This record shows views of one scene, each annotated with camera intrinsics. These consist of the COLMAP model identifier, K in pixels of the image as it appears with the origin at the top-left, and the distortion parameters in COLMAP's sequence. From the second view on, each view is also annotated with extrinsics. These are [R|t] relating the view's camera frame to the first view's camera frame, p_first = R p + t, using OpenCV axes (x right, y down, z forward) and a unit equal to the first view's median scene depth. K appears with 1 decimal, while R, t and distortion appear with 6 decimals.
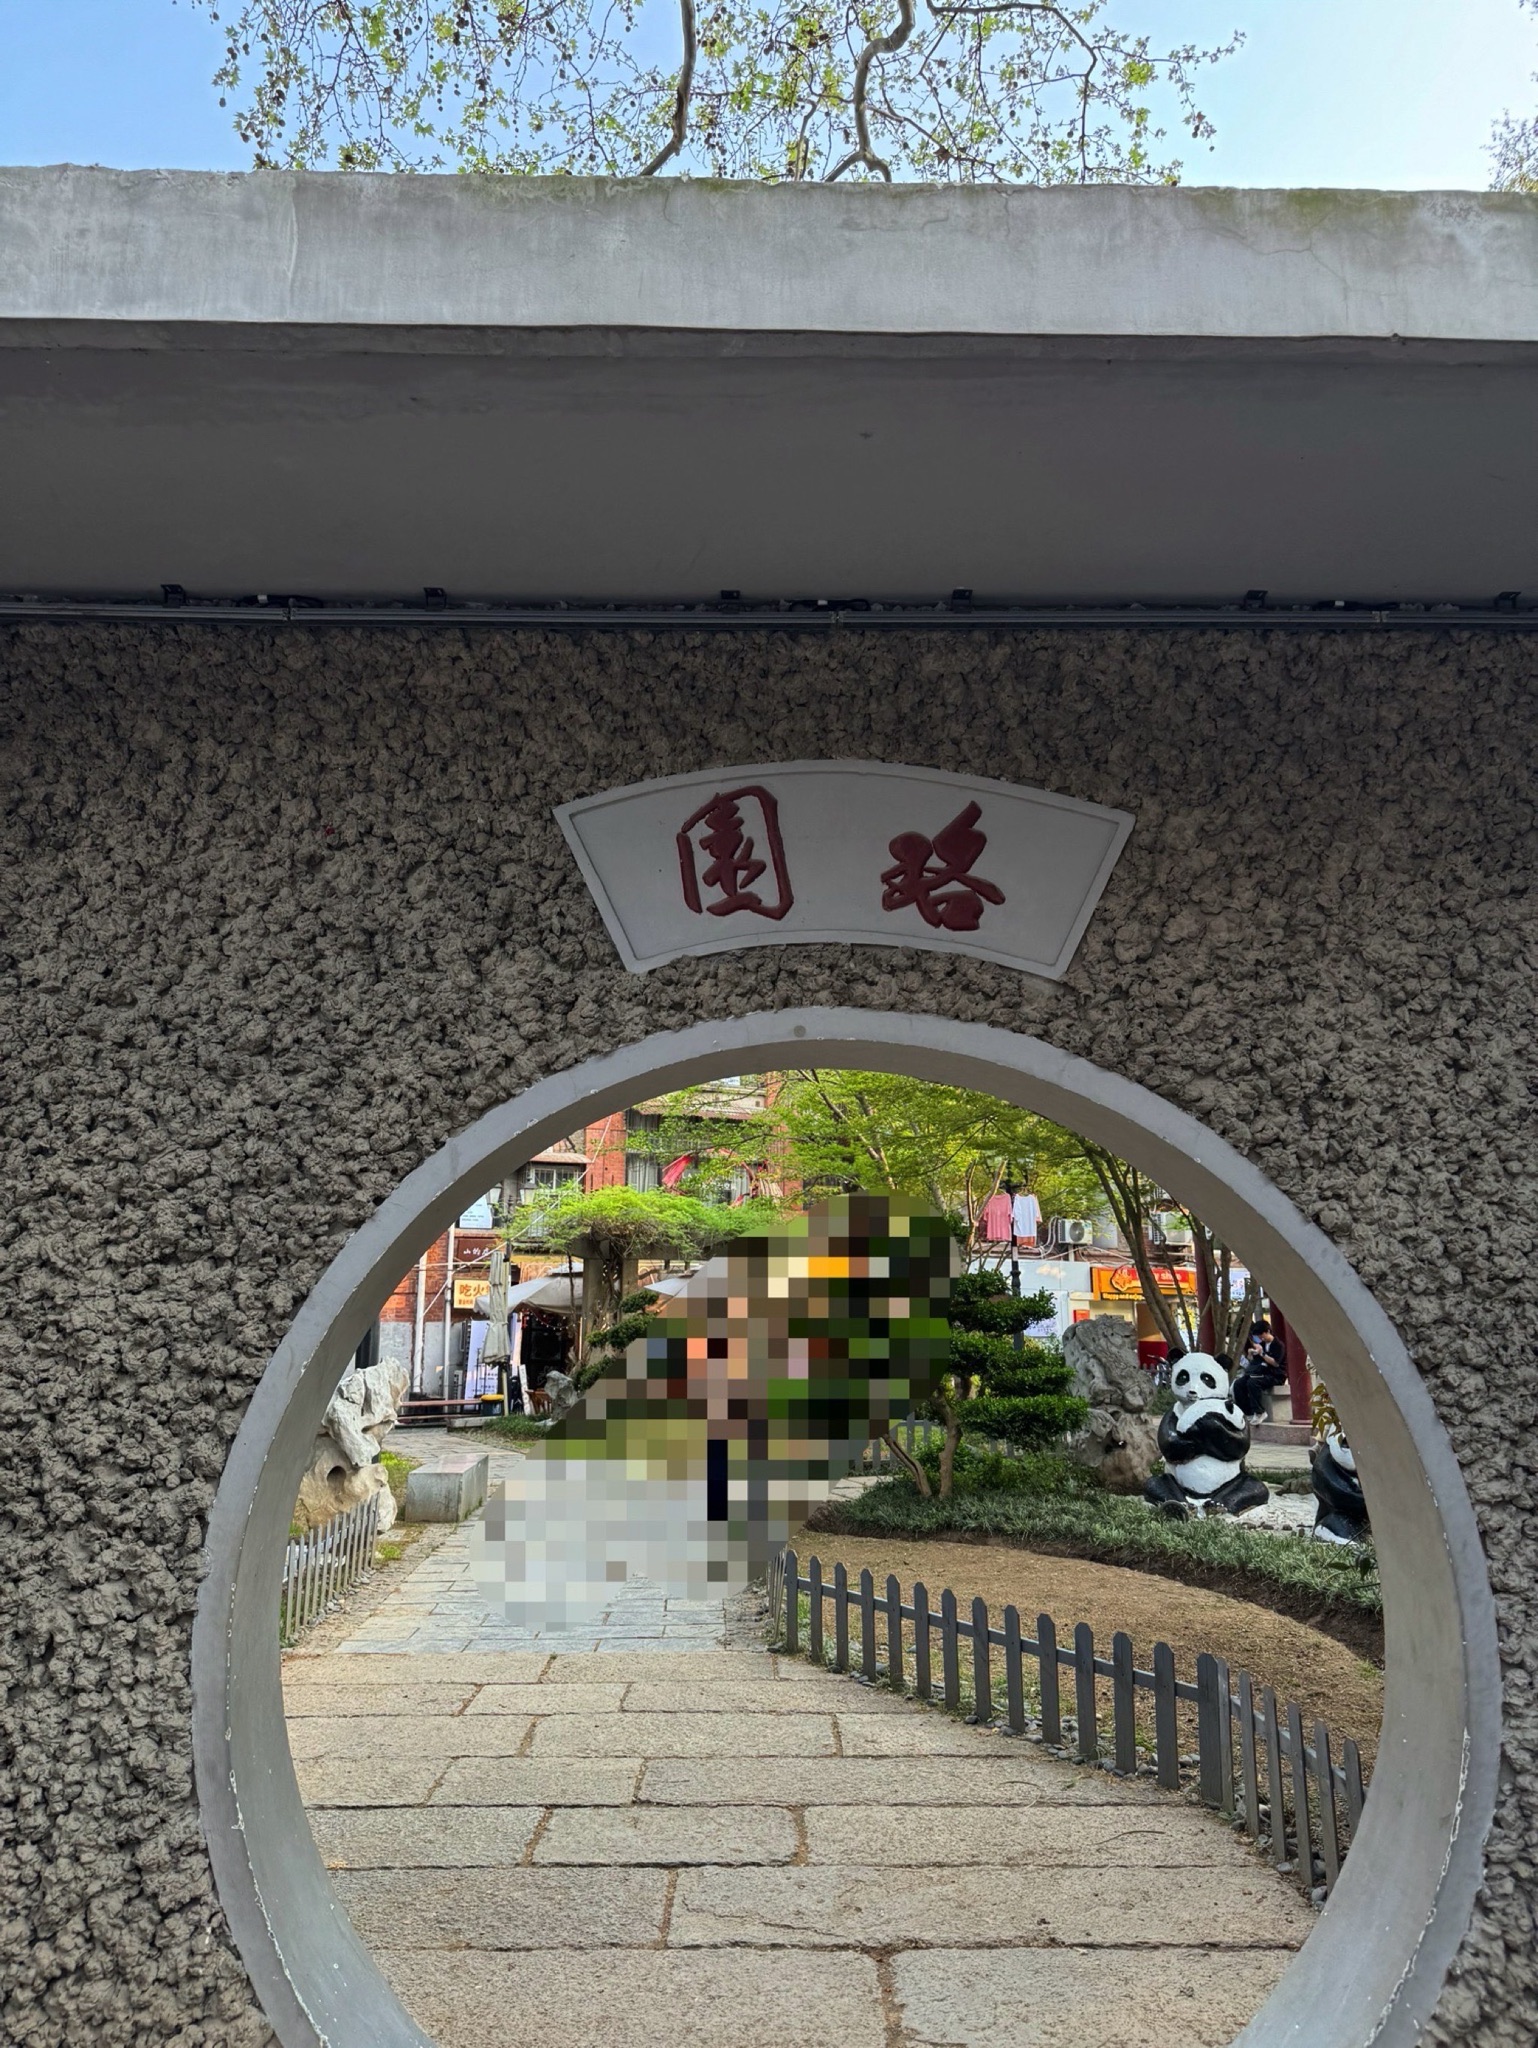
lens RADIAL K [[1441.8, 0, 769.0], [0, 1441.8, 1024.0], [0, 0, 1]] dist [0.213750, -0.475313]
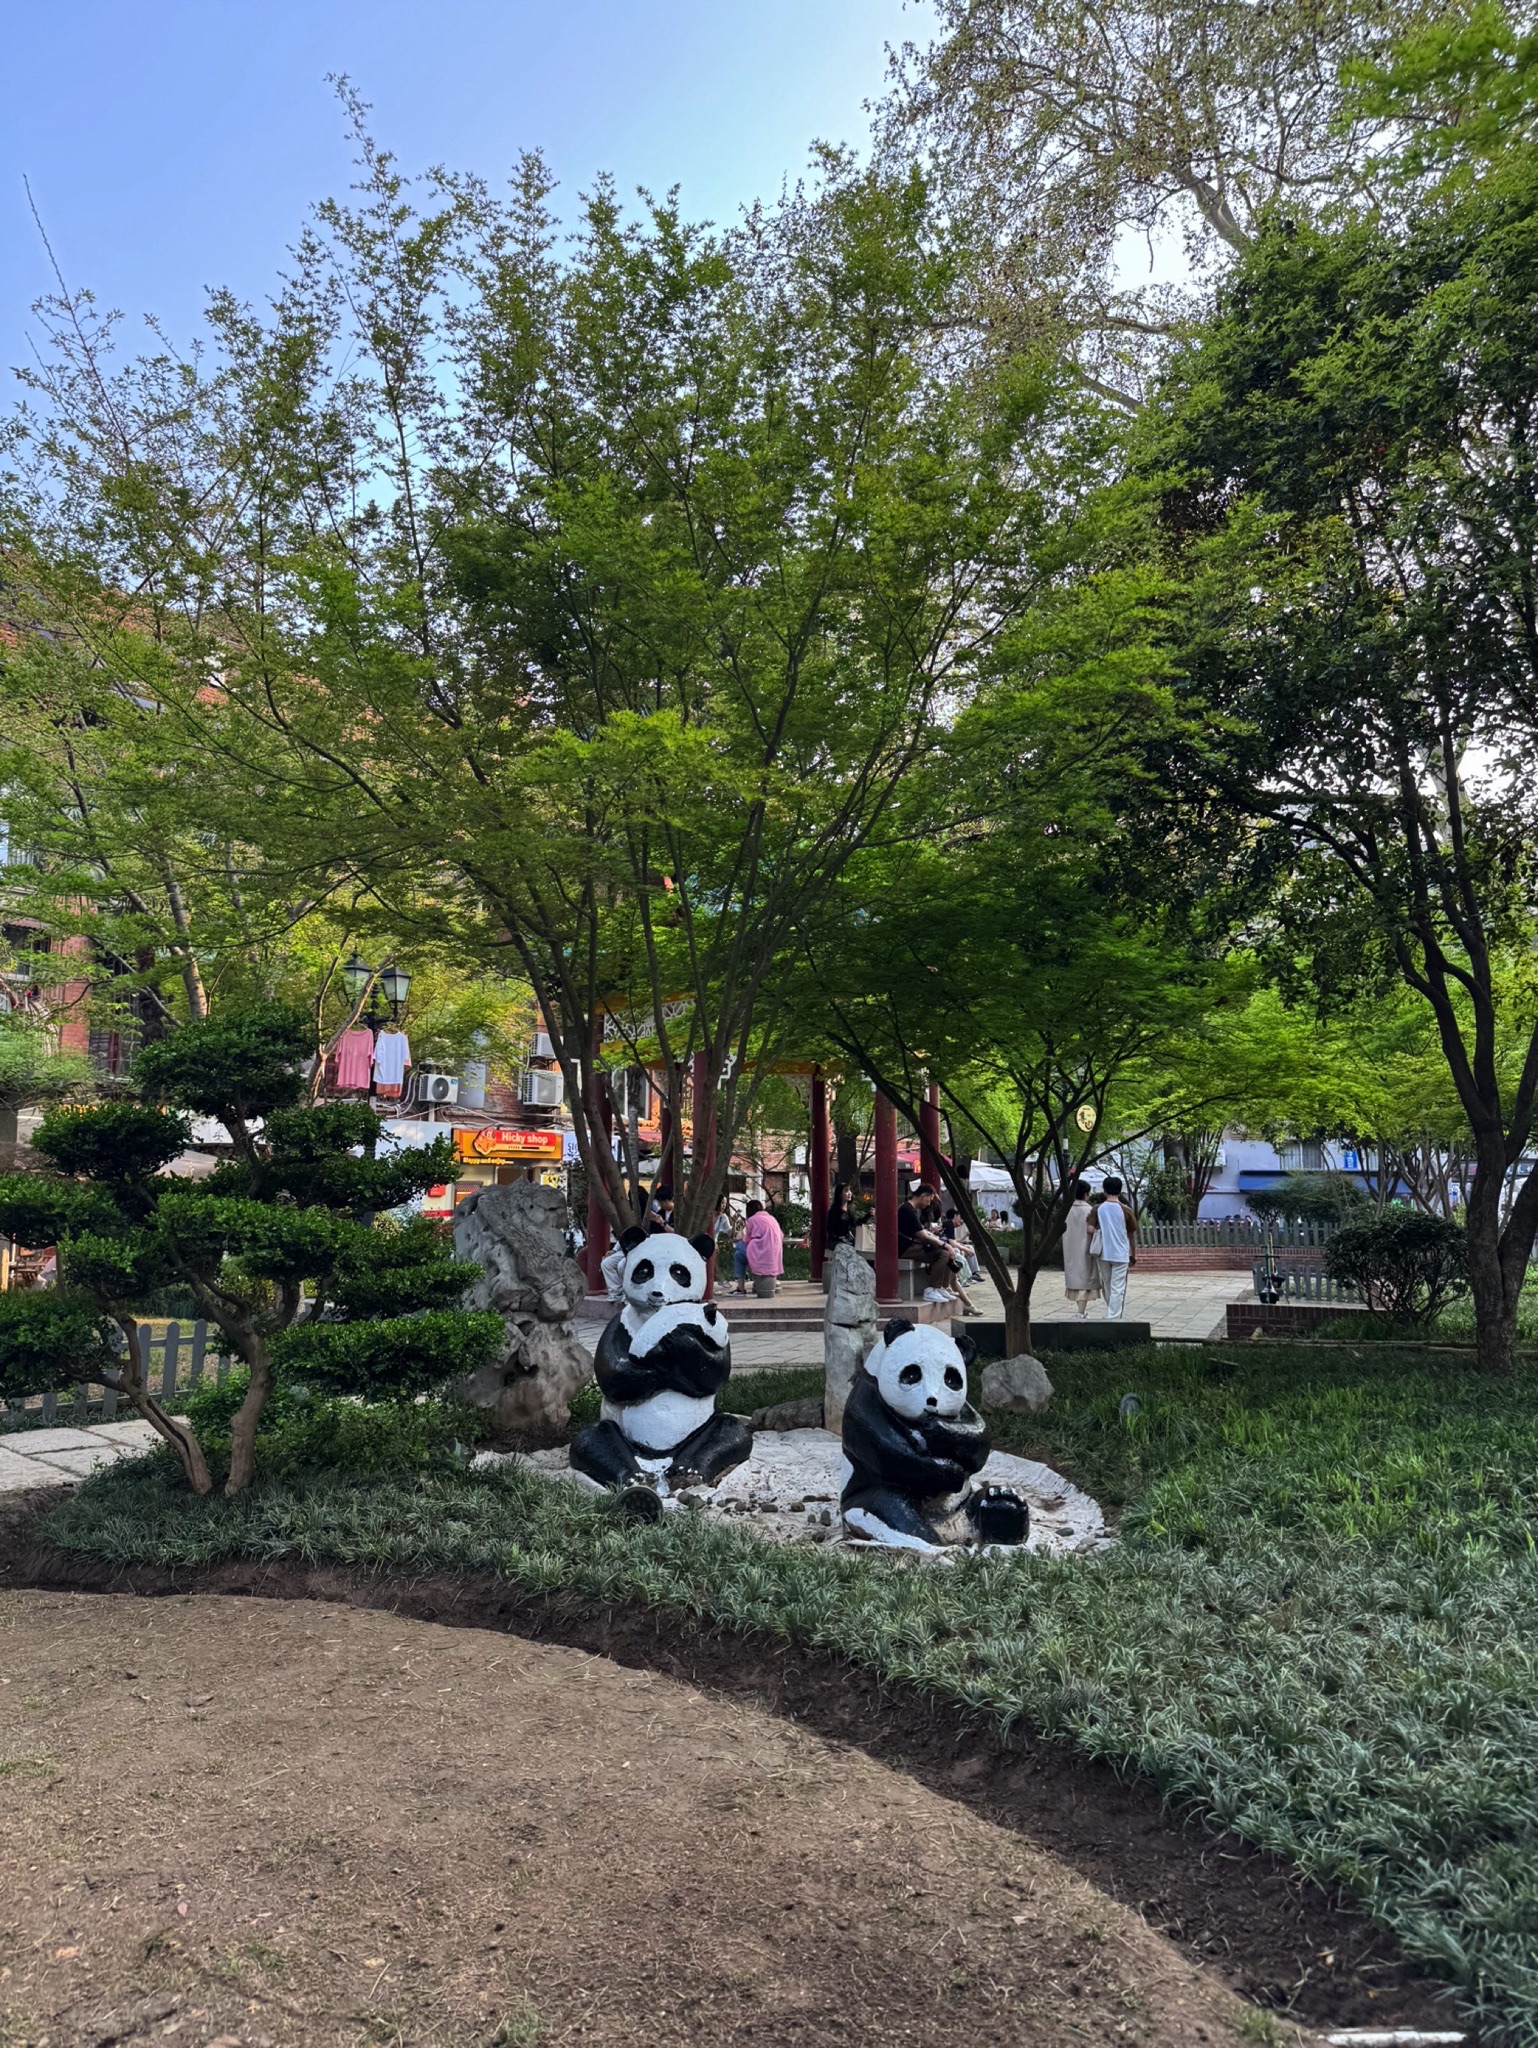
lens RADIAL K [[1441.8, 0, 769.0], [0, 1441.8, 1024.0], [0, 0, 1]] dist [0.213750, -0.475313]
pose [[0.904903, 0.054798, 0.422076, 0.054363], [-0.091874, 0.993447, 0.067992, 0.082531], [-0.415584, -0.100304, 0.904007, 0.406028]]
